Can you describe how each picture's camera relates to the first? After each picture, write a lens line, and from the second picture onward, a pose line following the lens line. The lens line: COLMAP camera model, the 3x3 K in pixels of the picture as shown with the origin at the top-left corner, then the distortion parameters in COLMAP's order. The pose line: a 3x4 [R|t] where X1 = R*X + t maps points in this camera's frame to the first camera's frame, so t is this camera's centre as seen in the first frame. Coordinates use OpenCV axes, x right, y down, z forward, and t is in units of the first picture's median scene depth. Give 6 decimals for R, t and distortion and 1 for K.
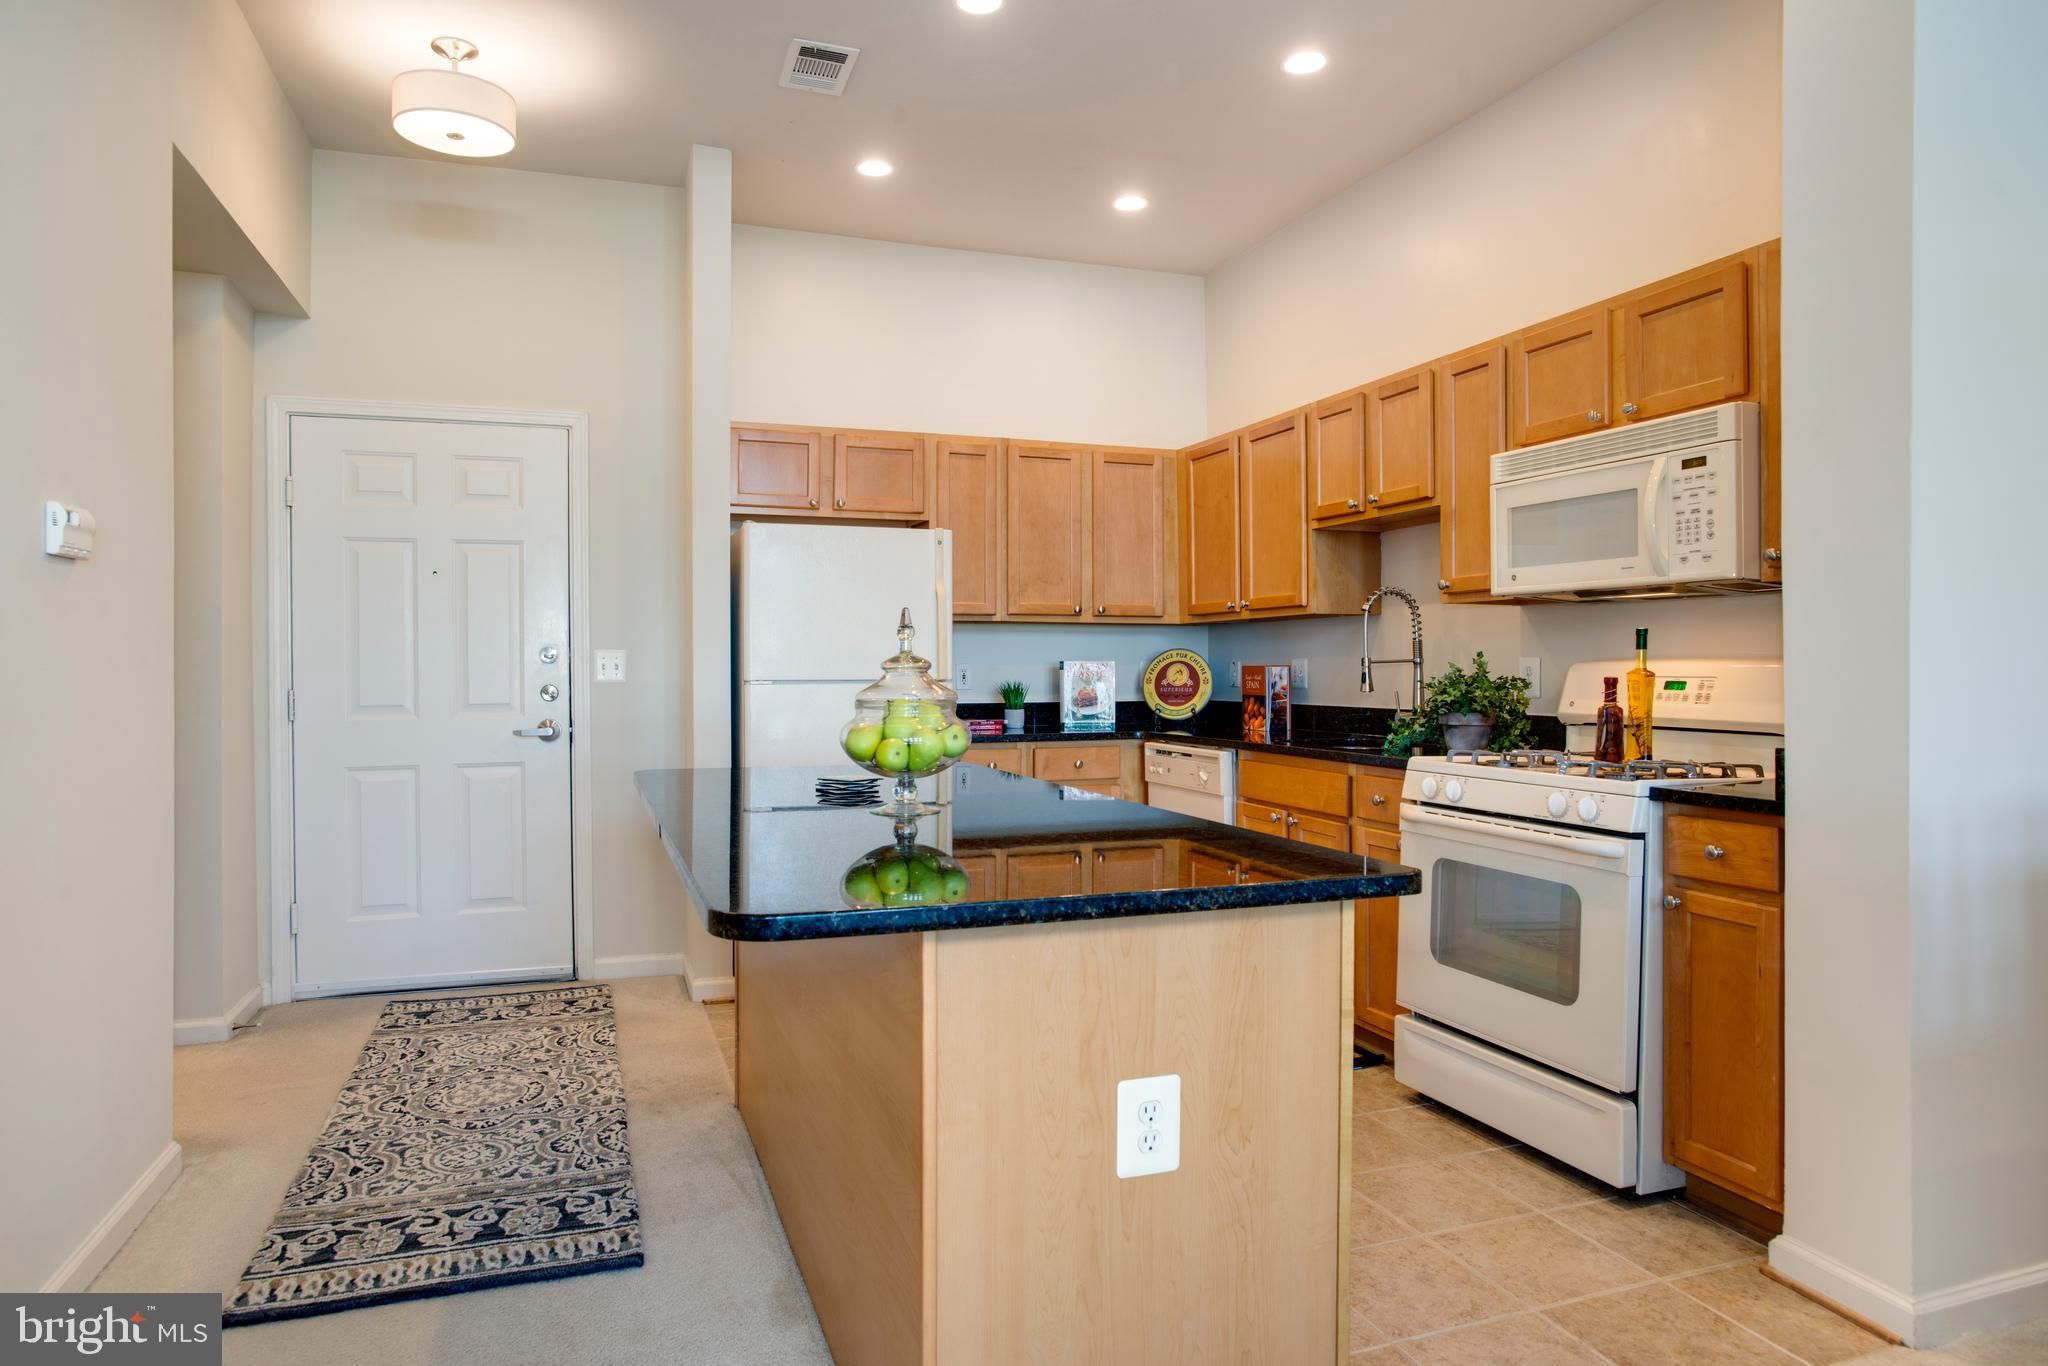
lens RADIAL K [[1204.2, 0, 1034.2], [0, 1204.2, 674.6], [0, 0, 1]] dist [-0.037178, 0.029417]
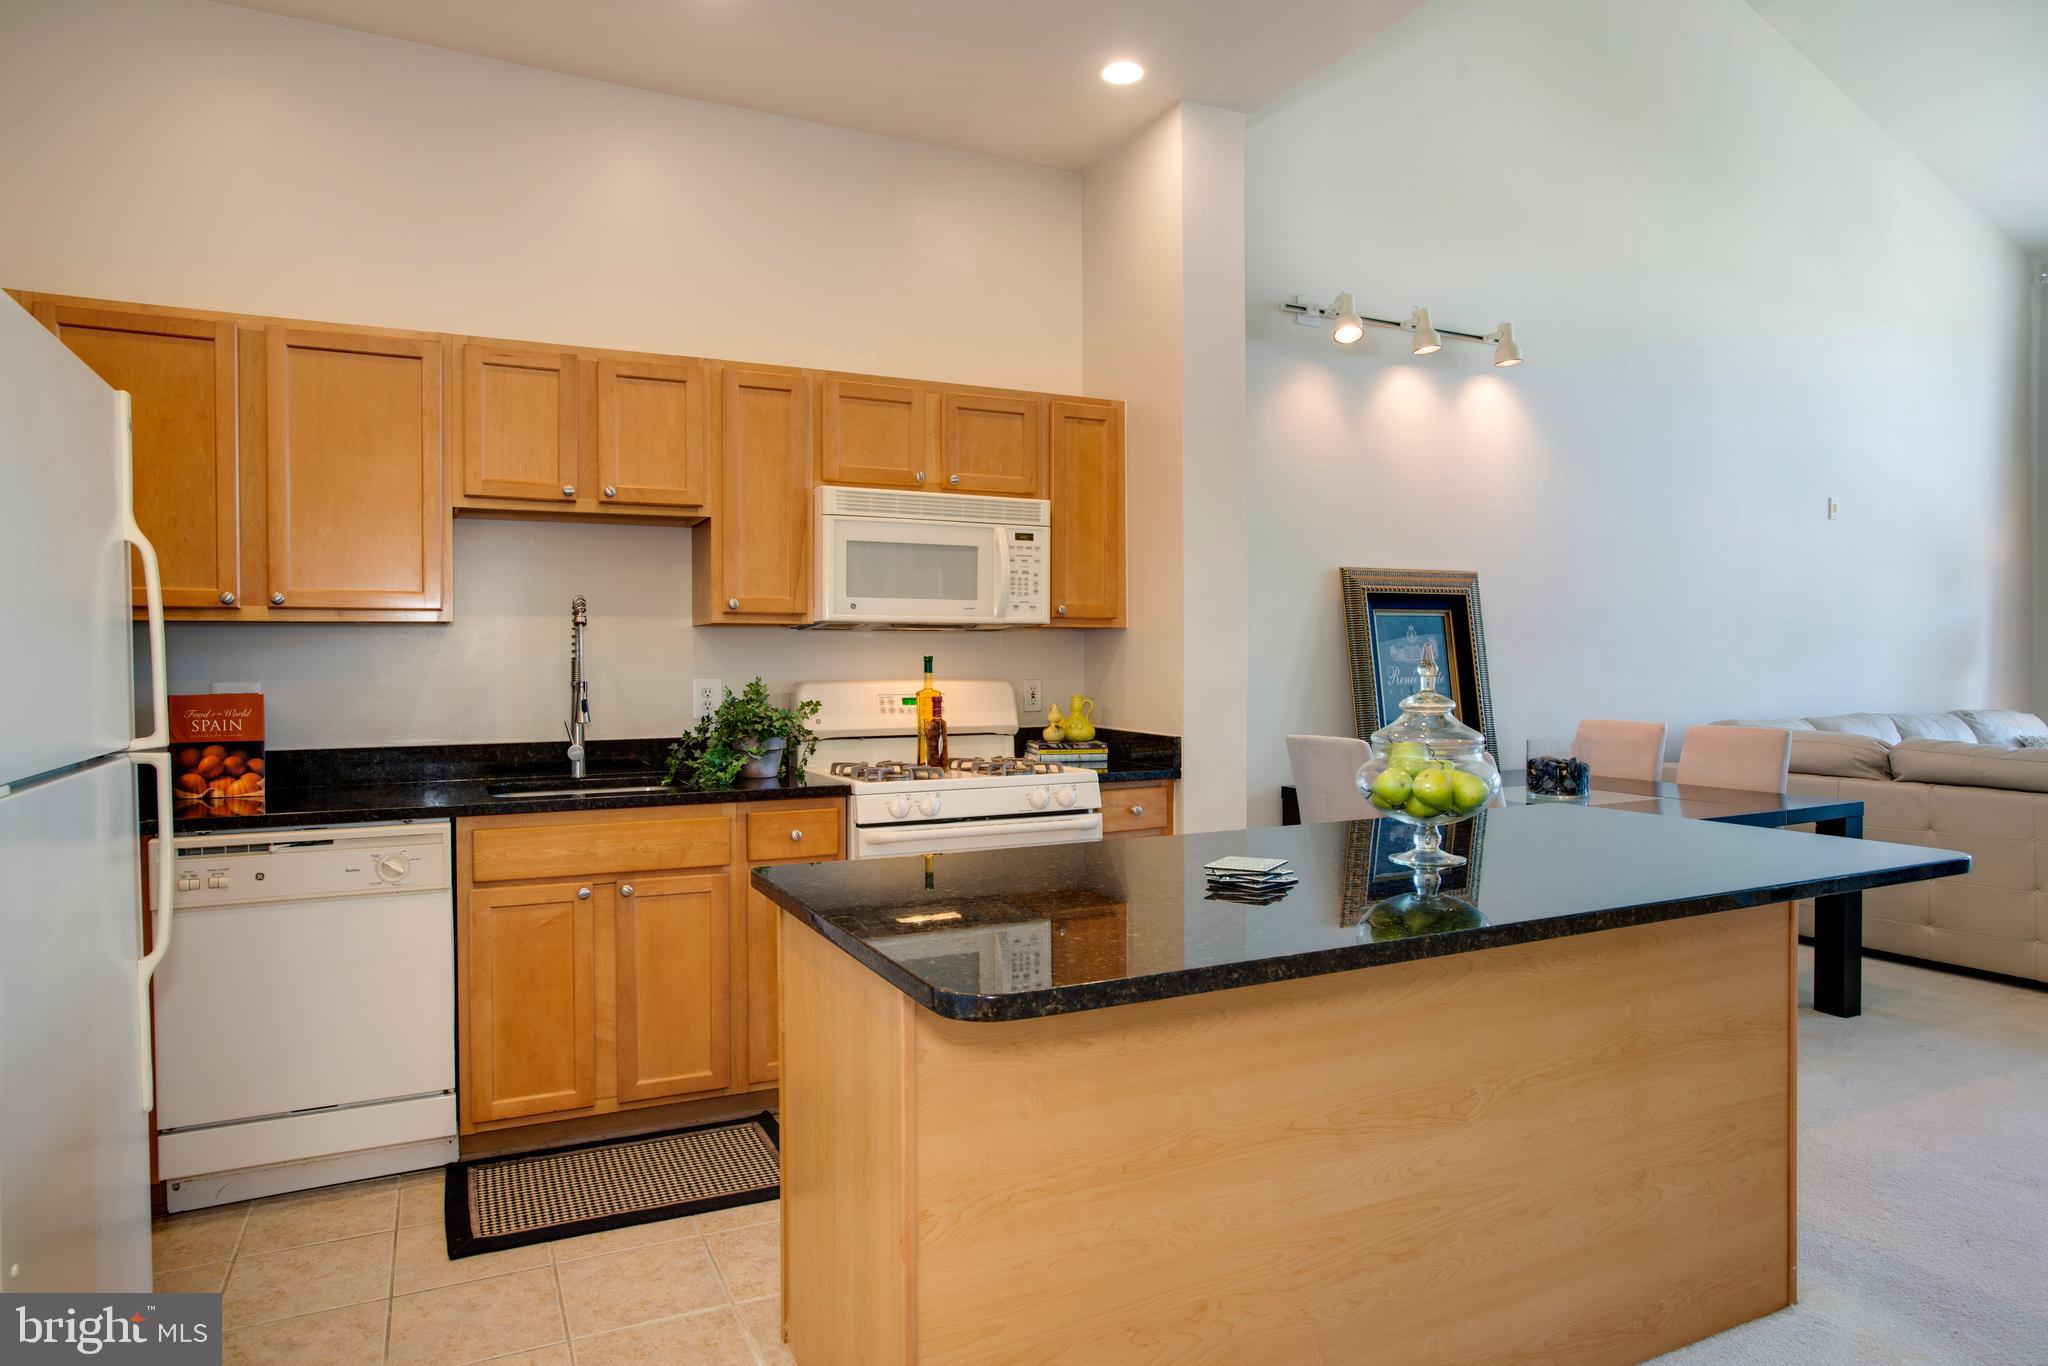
lens RADIAL K [[1204.2, 0, 1036.4], [0, 1204.2, 675.0], [0, 0, 1]] dist [-0.037178, 0.029417]
pose [[-0.089793, -0.012596, 0.995881, -0.608192], [0.010139, 0.999857, 0.013560, -0.028544], [-0.995909, 0.011315, -0.089652, 0.824944]]
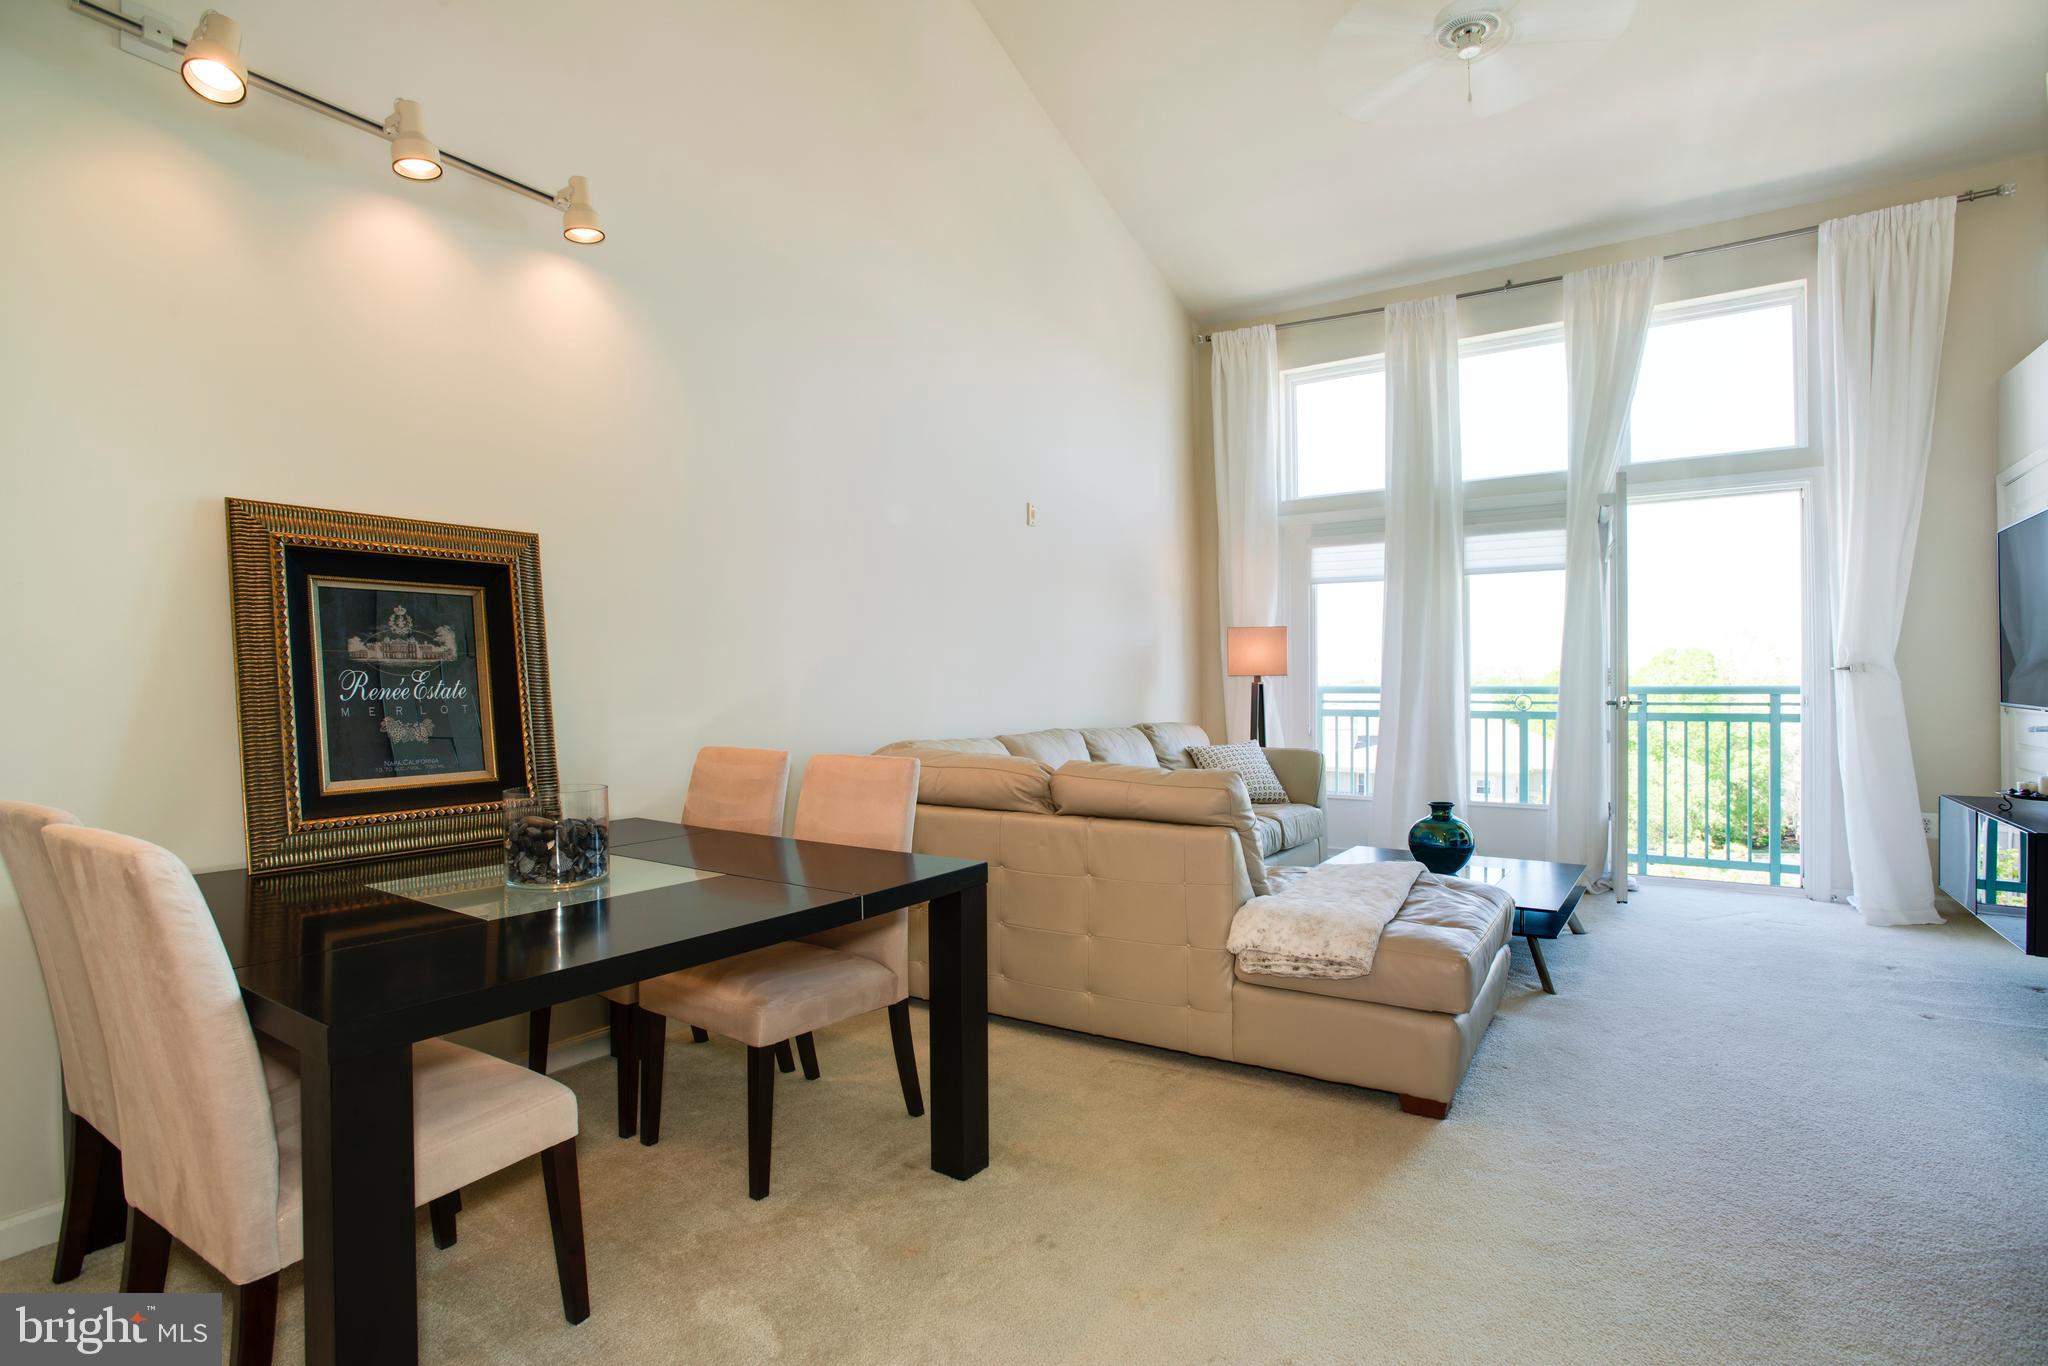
lens RADIAL K [[1010.1, 0, 1036.2], [0, 1010.1, 675.1], [0, 0, 1]] dist [-0.051611, 0.021764]
pose [[-0.580515, 0.012860, 0.814148, -0.130413], [0.011929, 0.999902, -0.007289, -0.002732], [-0.814162, 0.005481, -0.580612, 0.323722]]
